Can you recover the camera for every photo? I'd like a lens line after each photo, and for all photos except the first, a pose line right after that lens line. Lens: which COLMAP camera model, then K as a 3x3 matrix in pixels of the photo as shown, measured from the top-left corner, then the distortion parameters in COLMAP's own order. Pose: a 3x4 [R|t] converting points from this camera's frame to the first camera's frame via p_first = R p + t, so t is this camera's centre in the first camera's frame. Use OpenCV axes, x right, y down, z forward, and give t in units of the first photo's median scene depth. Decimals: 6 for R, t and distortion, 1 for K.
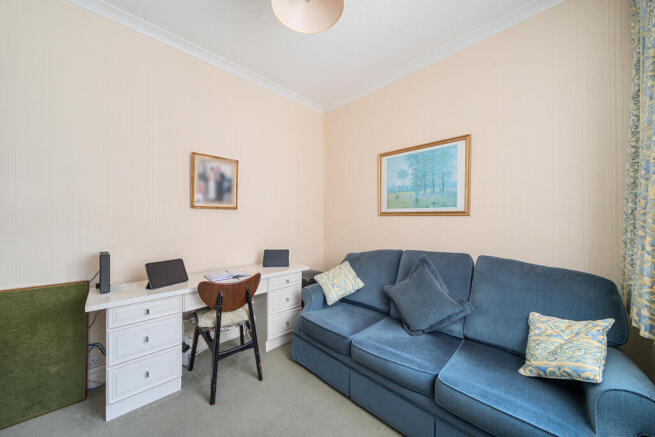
lens RADIAL K [[225.5, 0, 332.3], [0, 225.5, 218.0], [0, 0, 1]] dist [-0.002022, 0.000133]
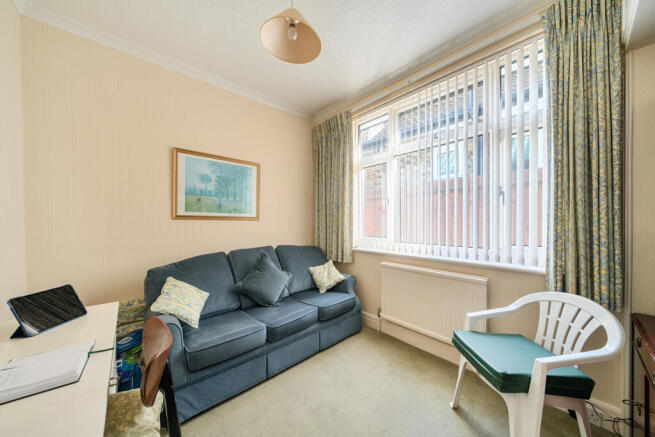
lens RADIAL K [[225.5, 0, 332.4], [0, 225.5, 220.9], [0, 0, 1]] dist [-0.002022, 0.000133]
pose [[0.048458, 0.005814, 0.998808, -0.699313], [-0.002628, 0.999980, -0.005693, -0.000224], [-0.998822, -0.002349, 0.048472, 0.406507]]
